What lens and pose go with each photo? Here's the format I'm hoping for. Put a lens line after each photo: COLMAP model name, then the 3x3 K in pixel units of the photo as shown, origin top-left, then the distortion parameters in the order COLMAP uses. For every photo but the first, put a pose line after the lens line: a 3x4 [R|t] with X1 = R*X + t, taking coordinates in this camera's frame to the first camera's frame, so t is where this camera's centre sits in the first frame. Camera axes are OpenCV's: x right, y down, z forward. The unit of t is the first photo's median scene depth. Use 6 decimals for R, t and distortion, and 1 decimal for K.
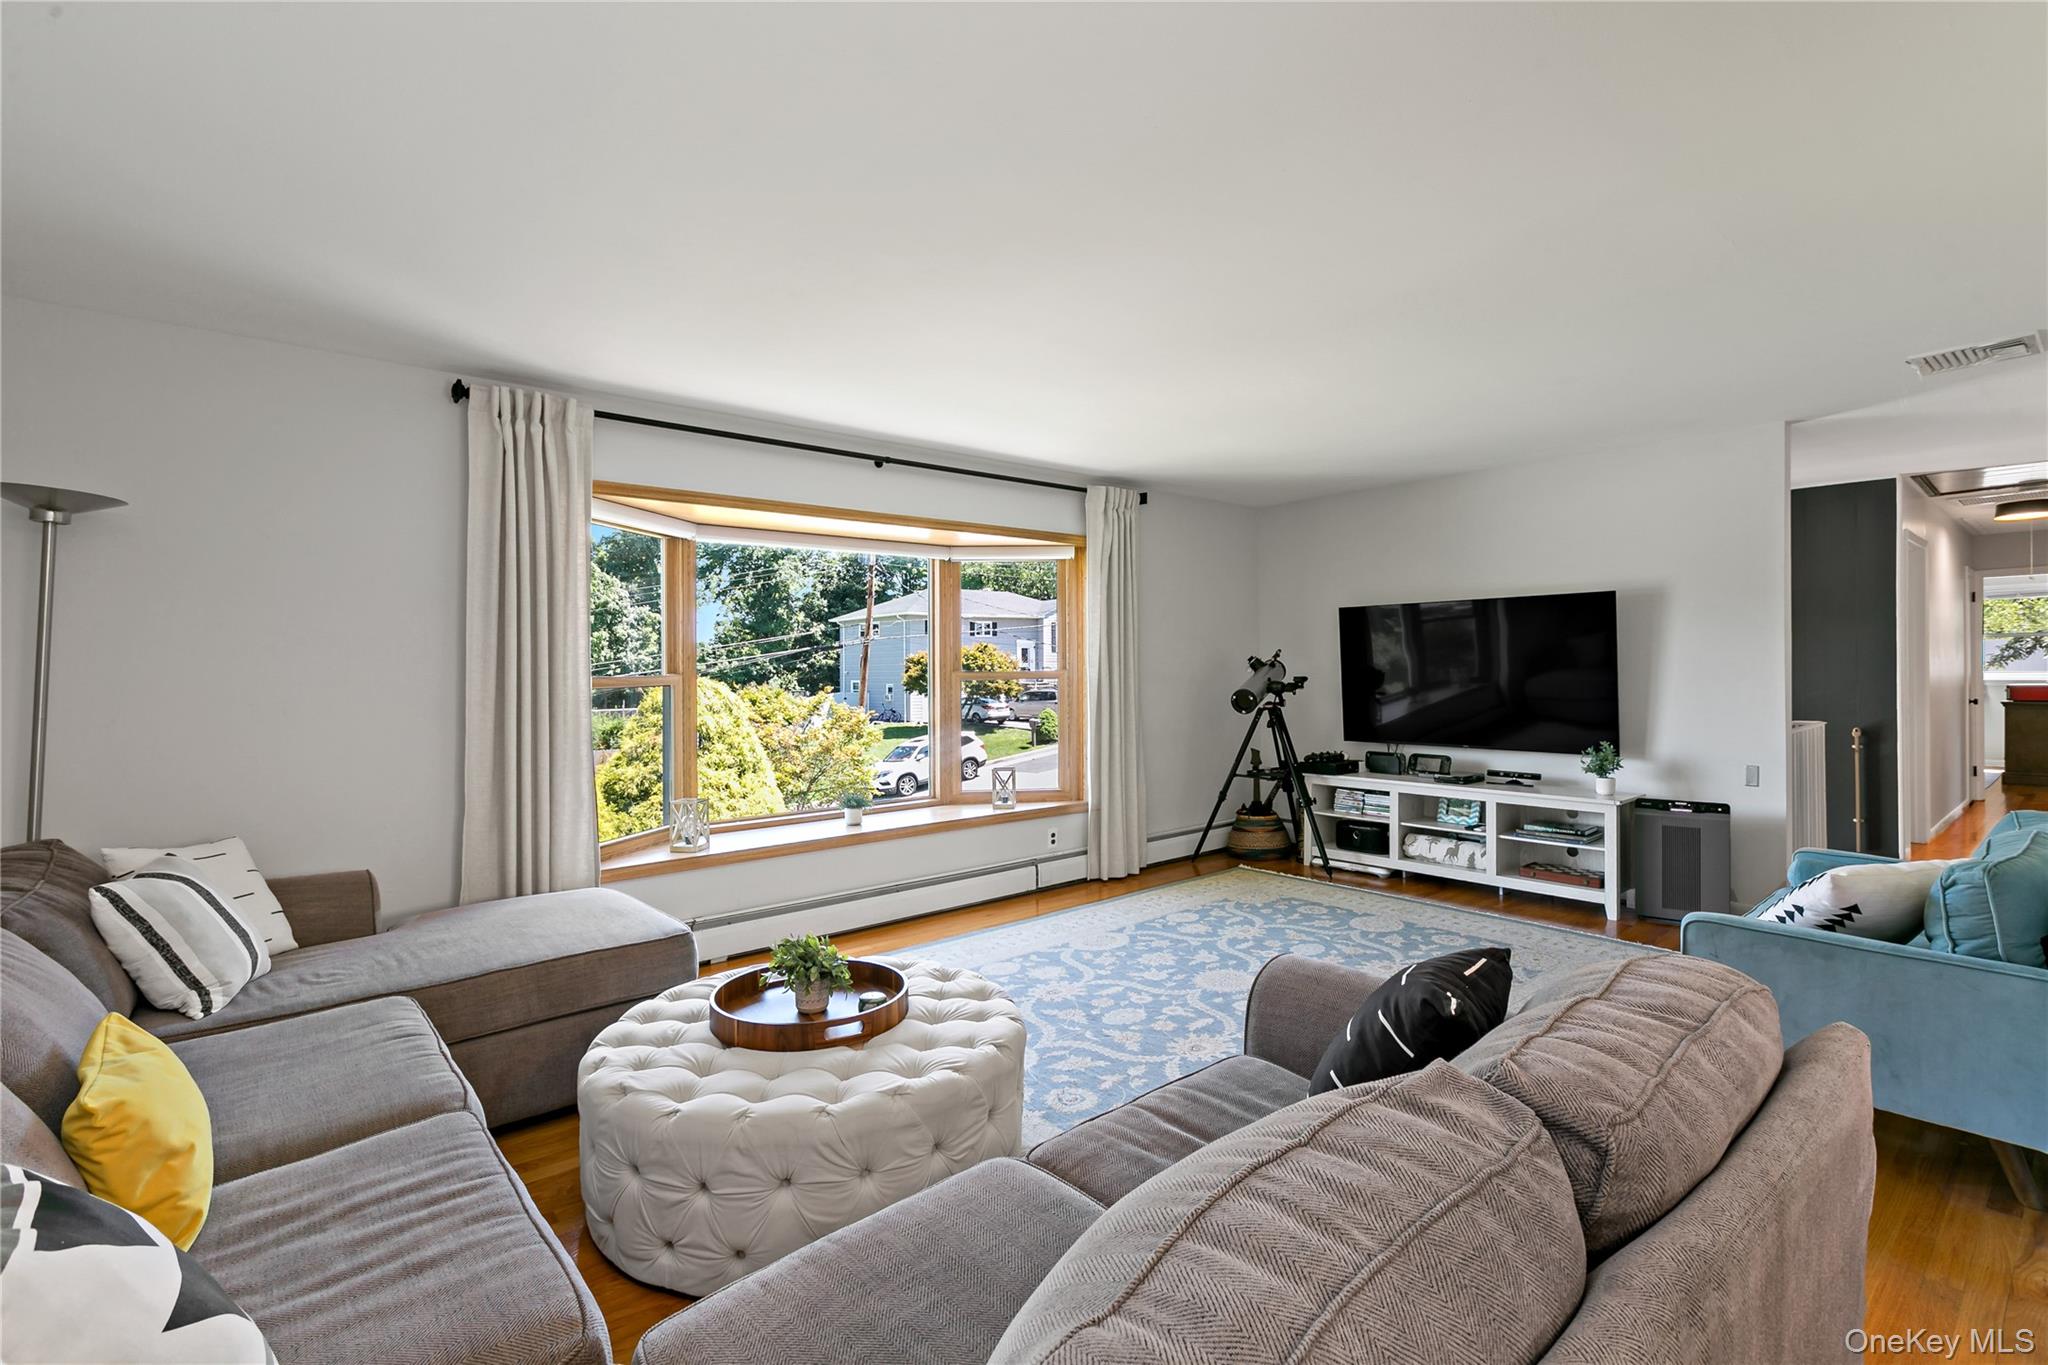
lens RADIAL K [[913.8, 0, 1009.5], [0, 913.8, 674.1], [0, 0, 1]] dist [-0.010027, 0.000143]
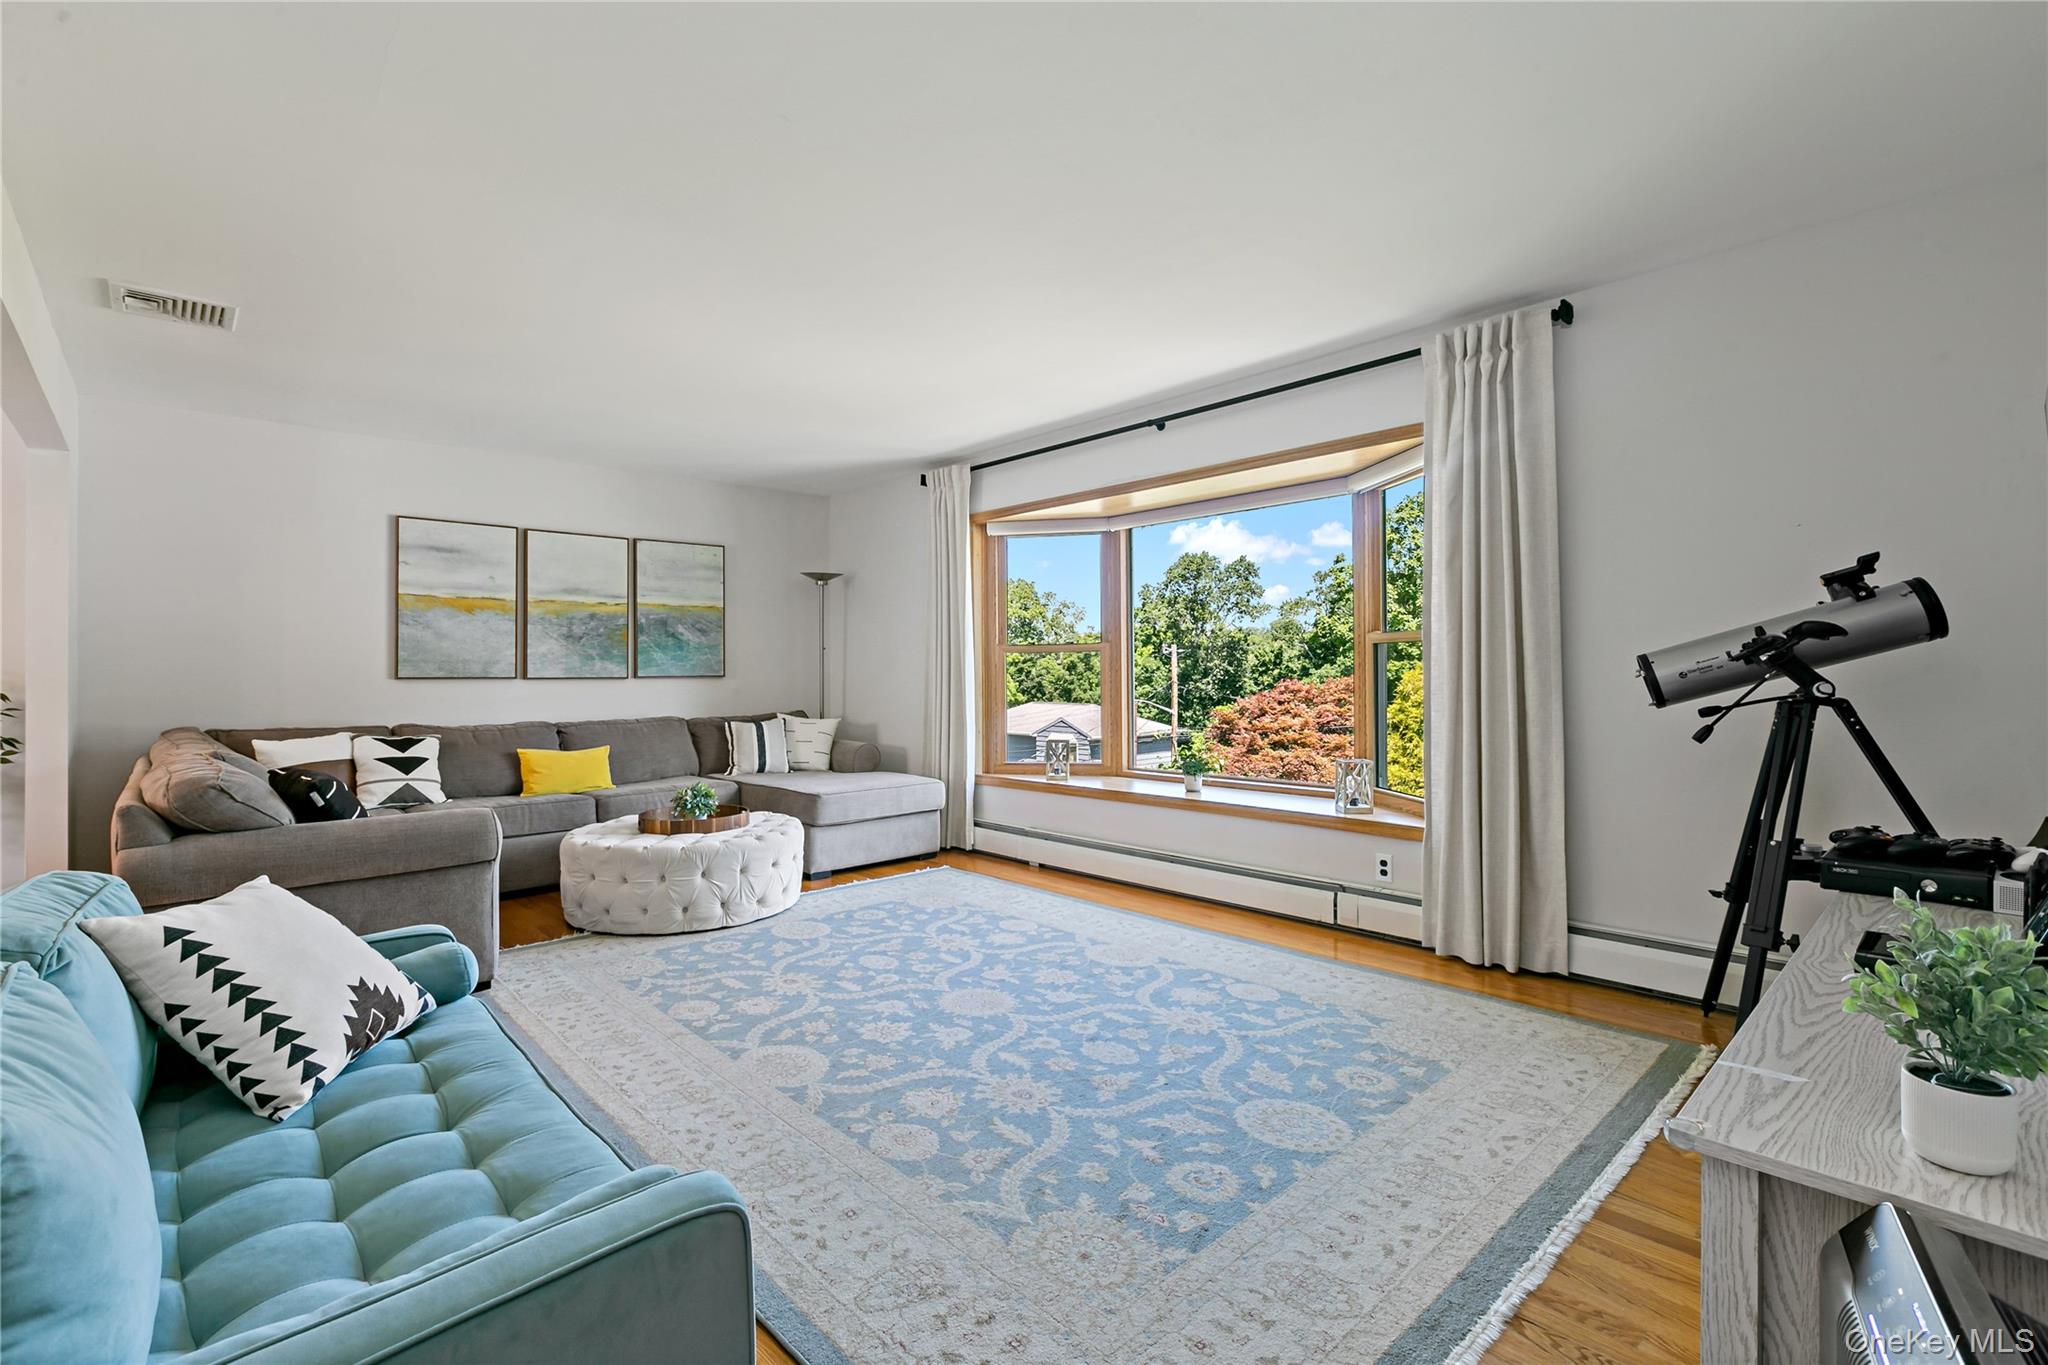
lens RADIAL K [[913.8, 0, 1009.6], [0, 913.8, 672.4], [0, 0, 1]] dist [-0.010027, 0.000143]
pose [[0.064343, 0.019764, -0.997732, 0.978072], [0.007519, 0.999766, 0.020289, 0.017205], [0.997899, -0.008807, 0.064180, 0.900353]]
